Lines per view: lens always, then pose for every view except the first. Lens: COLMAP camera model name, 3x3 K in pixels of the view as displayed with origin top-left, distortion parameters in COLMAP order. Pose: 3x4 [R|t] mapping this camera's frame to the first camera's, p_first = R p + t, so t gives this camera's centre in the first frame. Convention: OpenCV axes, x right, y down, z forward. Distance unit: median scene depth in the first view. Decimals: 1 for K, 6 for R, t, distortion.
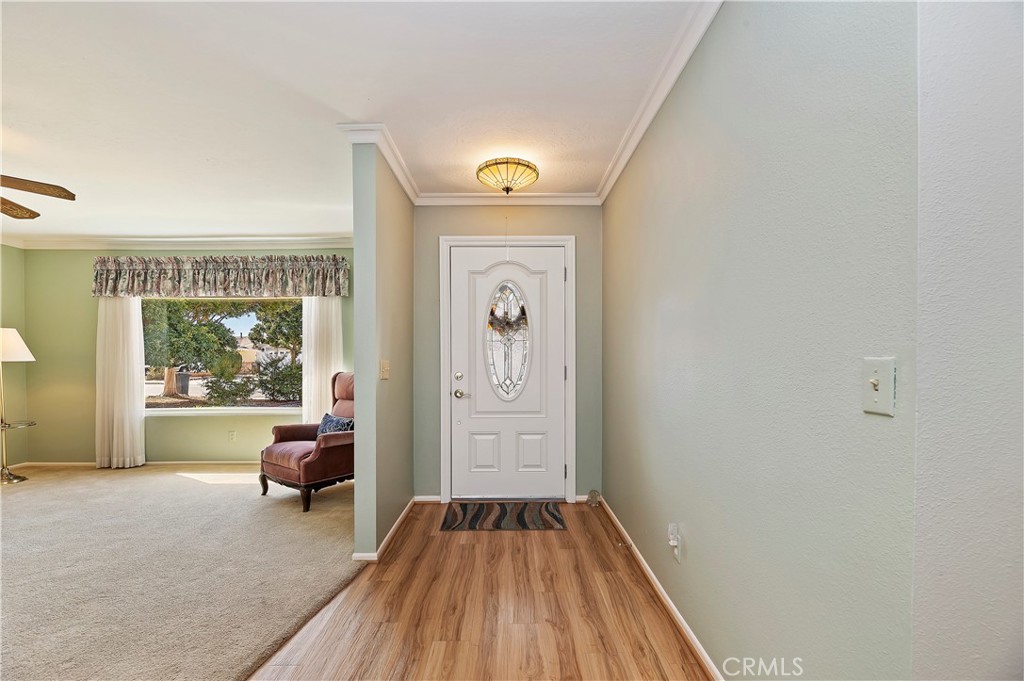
lens RADIAL K [[427.8, 0, 528.2], [0, 427.8, 359.5], [0, 0, 1]] dist [0.000834, 0.000143]
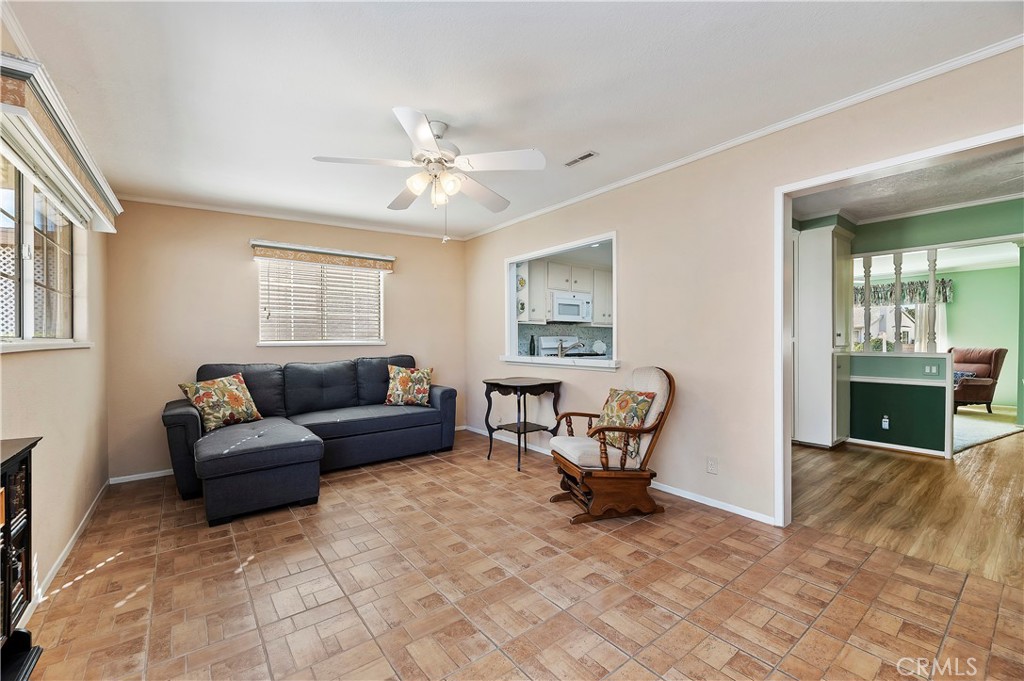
lens RADIAL K [[417.7, 0, 552.0], [0, 417.7, 345.1], [0, 0, 1]] dist [0.000528, 0.000153]
pose [[0.624342, 0.008010, -0.781110, -0.118001], [0.001033, 0.999938, 0.011081, -0.000058], [0.781150, -0.007725, 0.624295, -1.222998]]
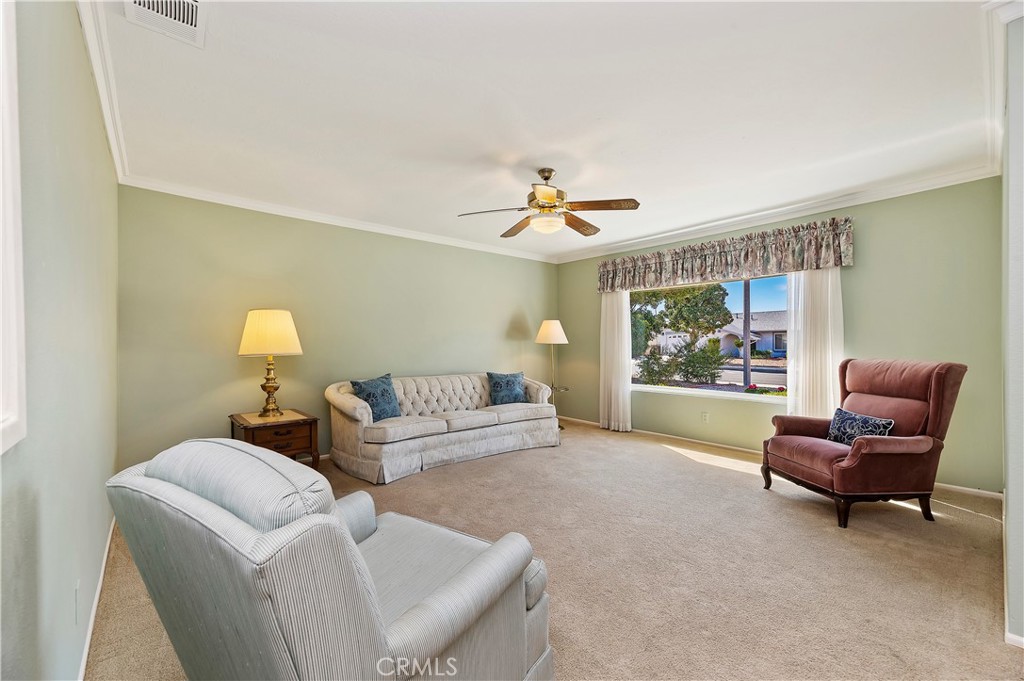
lens RADIAL K [[427.4, 0, 512.0], [0, 427.4, 340.5], [0, 0, 1]] dist [0.001668, 0.000098]
pose [[0.640751, -0.001409, -0.767747, -0.207408], [-0.003055, 0.999986, -0.004385, 0.000352], [0.767743, 0.005155, 0.640738, -0.016049]]
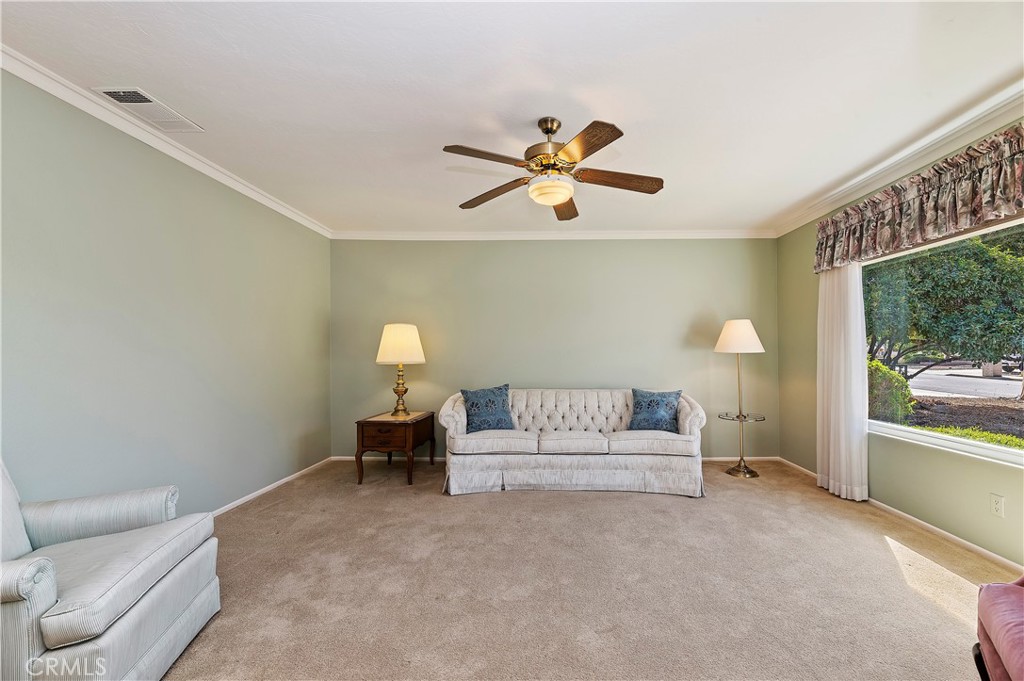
lens RADIAL K [[436.4, 0, 513.5], [0, 436.4, 352.9], [0, 0, 1]] dist [-0.002140, -0.000236]
pose [[-0.039349, 0.003257, -0.999220, -0.171406], [0.000685, 0.999995, 0.003232, 0.000295], [0.999225, -0.000558, -0.039351, 0.475497]]
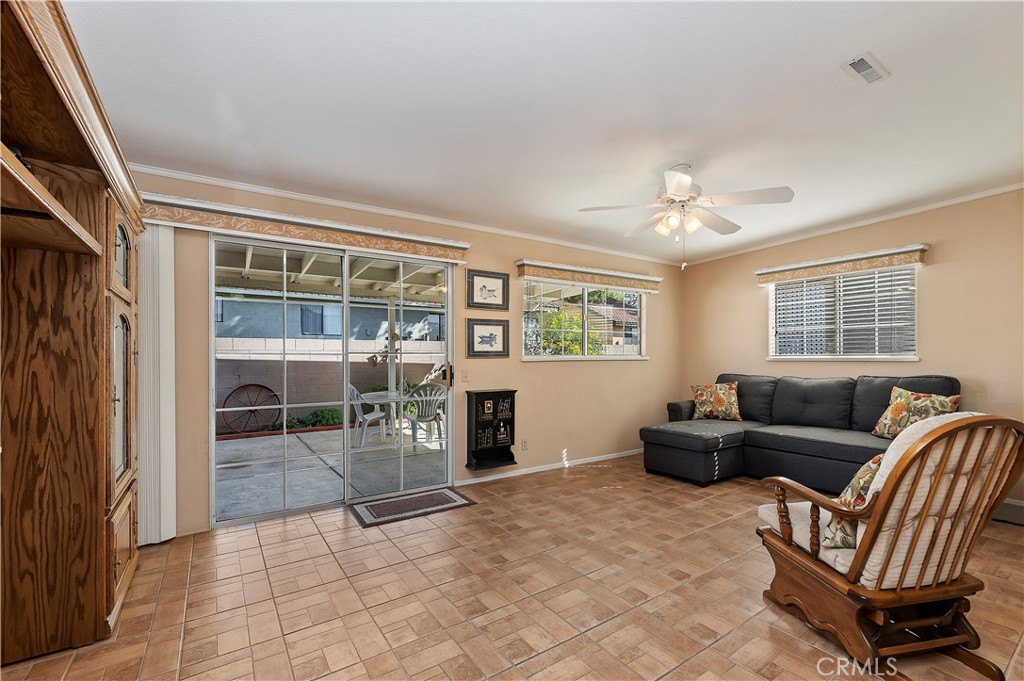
lens RADIAL K [[427.6, 0, 476.1], [0, 427.6, 358.5], [0, 0, 1]] dist [0.000370, 0.000019]
pose [[-0.860950, 0.006704, -0.508645, -0.061316], [0.004107, 0.999972, 0.006228, -0.002754], [0.508672, 0.003273, -0.860954, -0.668417]]
